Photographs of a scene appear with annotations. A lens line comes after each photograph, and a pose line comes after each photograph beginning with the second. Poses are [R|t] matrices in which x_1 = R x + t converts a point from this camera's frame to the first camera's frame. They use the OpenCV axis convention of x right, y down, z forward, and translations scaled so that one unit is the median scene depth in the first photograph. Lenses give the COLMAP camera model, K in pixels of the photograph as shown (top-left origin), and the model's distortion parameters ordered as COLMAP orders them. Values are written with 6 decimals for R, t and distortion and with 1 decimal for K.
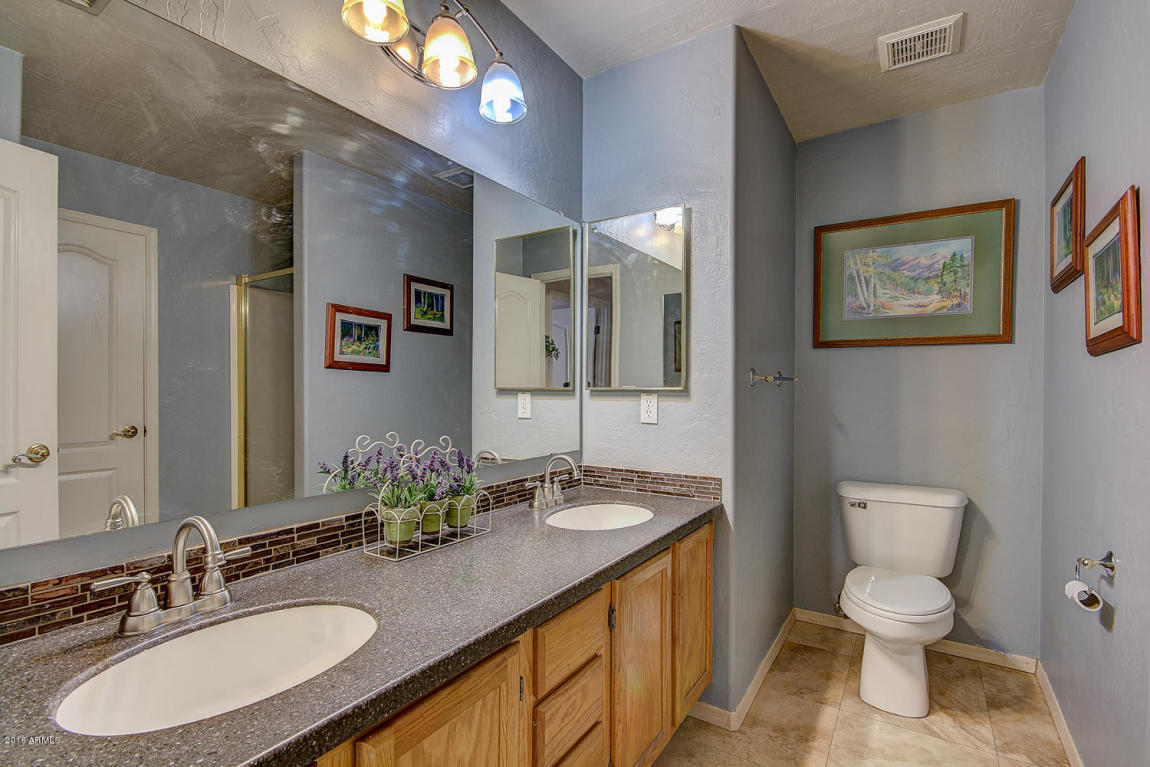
lens RADIAL K [[546.2, 0, 574.1], [0, 546.2, 390.5], [0, 0, 1]] dist [0.023831, 0.000392]
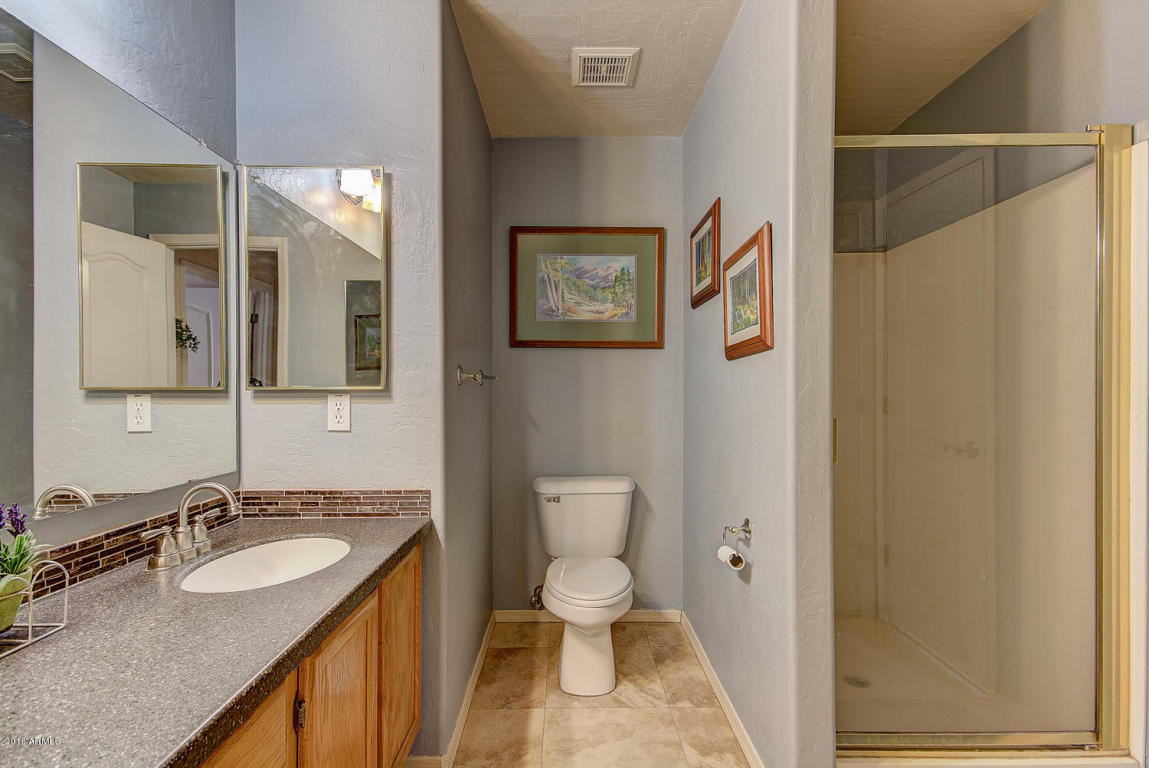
lens RADIAL K [[545.7, 0, 573.6], [0, 545.7, 391.0], [0, 0, 1]] dist [0.023831, 0.000392]
pose [[0.840493, -0.006756, 0.541780, -0.010405], [0.005968, 0.999977, 0.003211, 0.000423], [-0.541790, 0.000534, 0.840514, 0.131437]]
